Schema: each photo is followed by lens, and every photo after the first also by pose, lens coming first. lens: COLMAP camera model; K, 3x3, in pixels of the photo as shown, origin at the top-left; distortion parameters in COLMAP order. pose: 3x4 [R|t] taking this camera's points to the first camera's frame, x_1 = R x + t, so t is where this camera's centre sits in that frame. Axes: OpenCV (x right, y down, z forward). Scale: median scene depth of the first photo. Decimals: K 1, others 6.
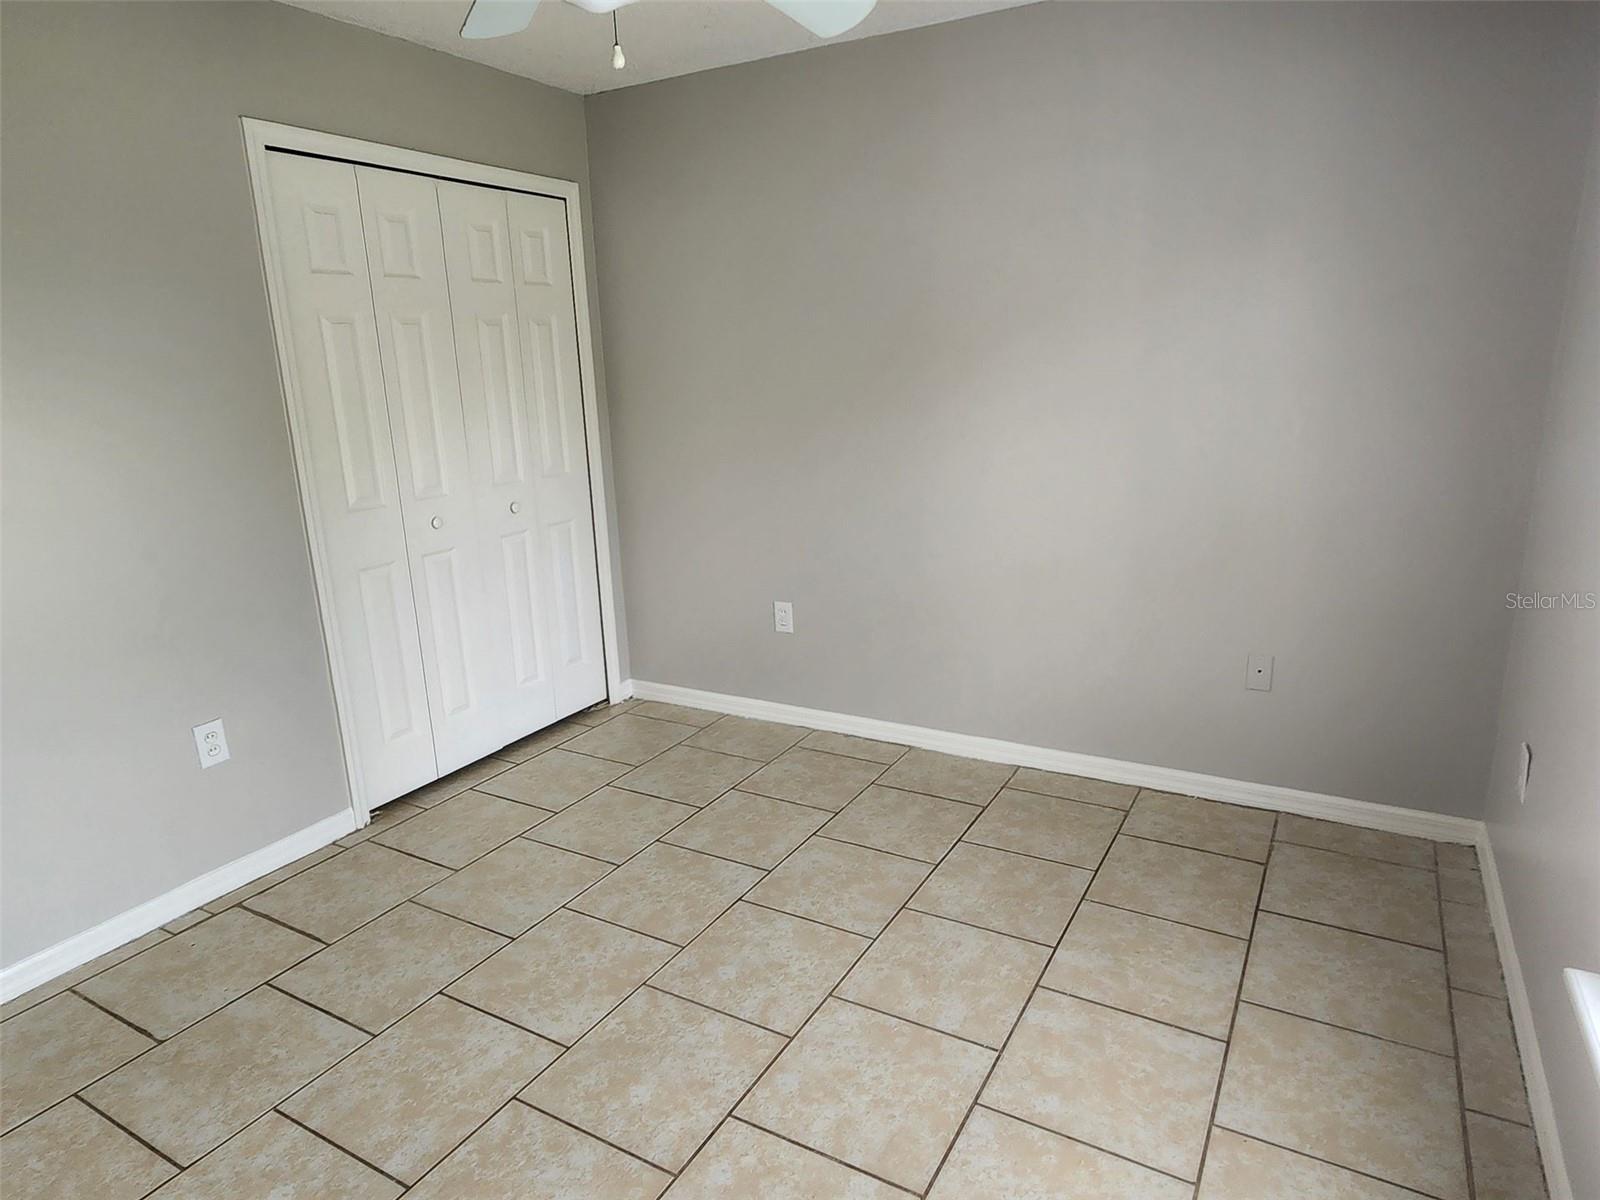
lens RADIAL K [[961.2, 0, 810.6], [0, 961.2, 628.7], [0, 0, 1]] dist [0.007704, 0.001602]
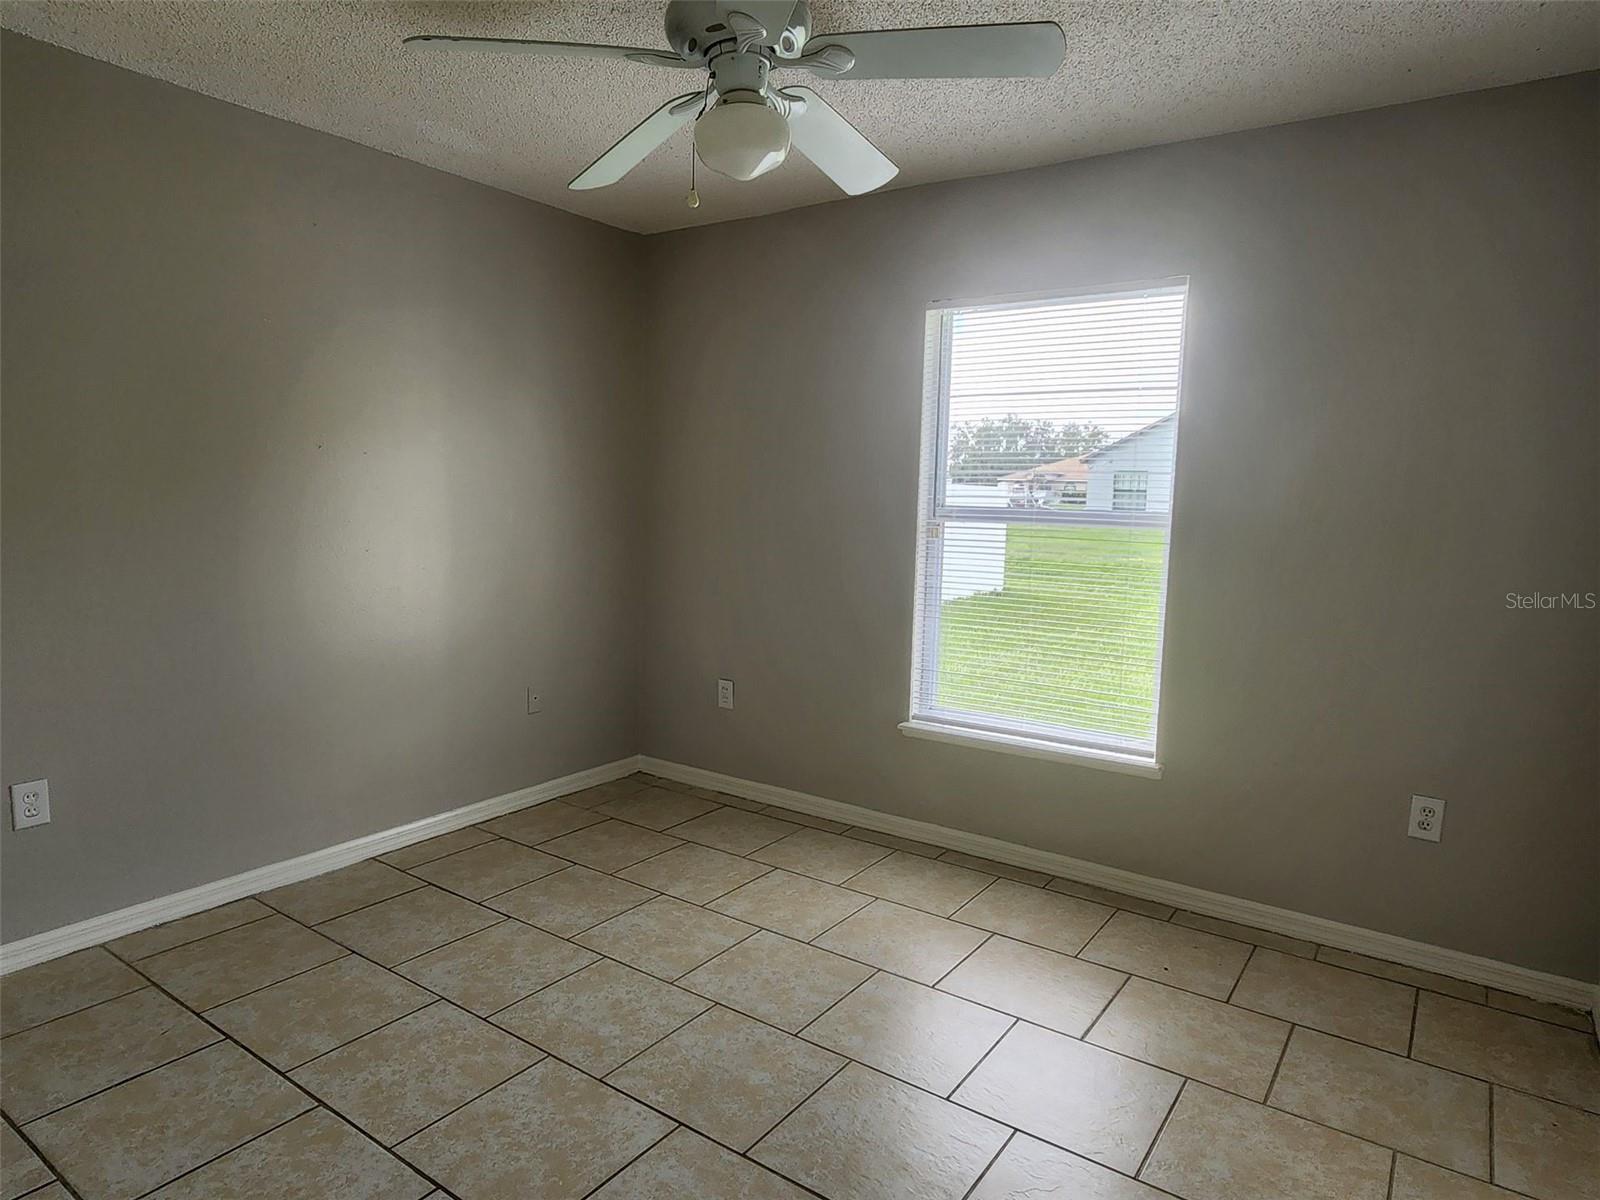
lens RADIAL K [[961.2, 0, 801.5], [0, 961.2, 600.6], [0, 0, 1]] dist [0.007704, 0.001602]
pose [[0.102040, -0.084026, 0.991225, -0.870125], [0.242005, 0.968588, 0.057195, -0.079937], [-0.964895, 0.234045, 0.119169, 0.476770]]
